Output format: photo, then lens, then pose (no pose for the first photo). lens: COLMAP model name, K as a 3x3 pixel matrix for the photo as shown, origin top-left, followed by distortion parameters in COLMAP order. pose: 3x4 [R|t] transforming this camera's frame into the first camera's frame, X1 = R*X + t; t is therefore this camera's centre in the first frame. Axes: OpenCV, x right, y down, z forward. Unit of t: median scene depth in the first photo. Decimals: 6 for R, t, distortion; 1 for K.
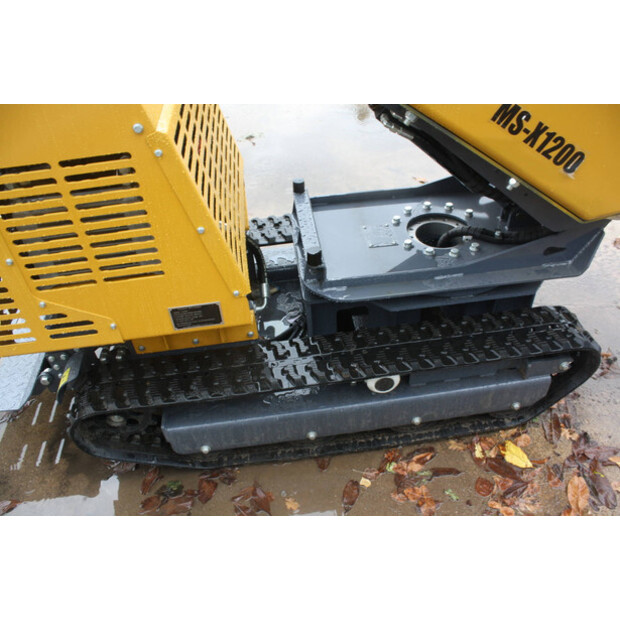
lens RADIAL K [[522.1, 0, 314.1], [0, 522.1, 314.2], [0, 0, 1]] dist [-0.169333, 0.151230]
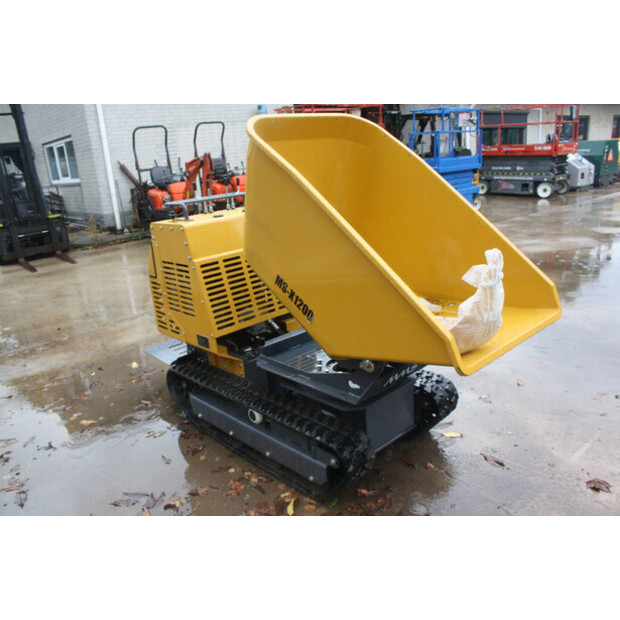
lens RADIAL K [[522.1, 0, 314.1], [0, 522.1, 314.2], [0, 0, 1]] dist [-0.169333, 0.151230]
pose [[0.596309, 0.242717, -0.765182, 1.794870], [-0.497250, 0.859990, -0.114719, -0.081455], [0.630205, 0.448895, 0.633510, -0.201503]]
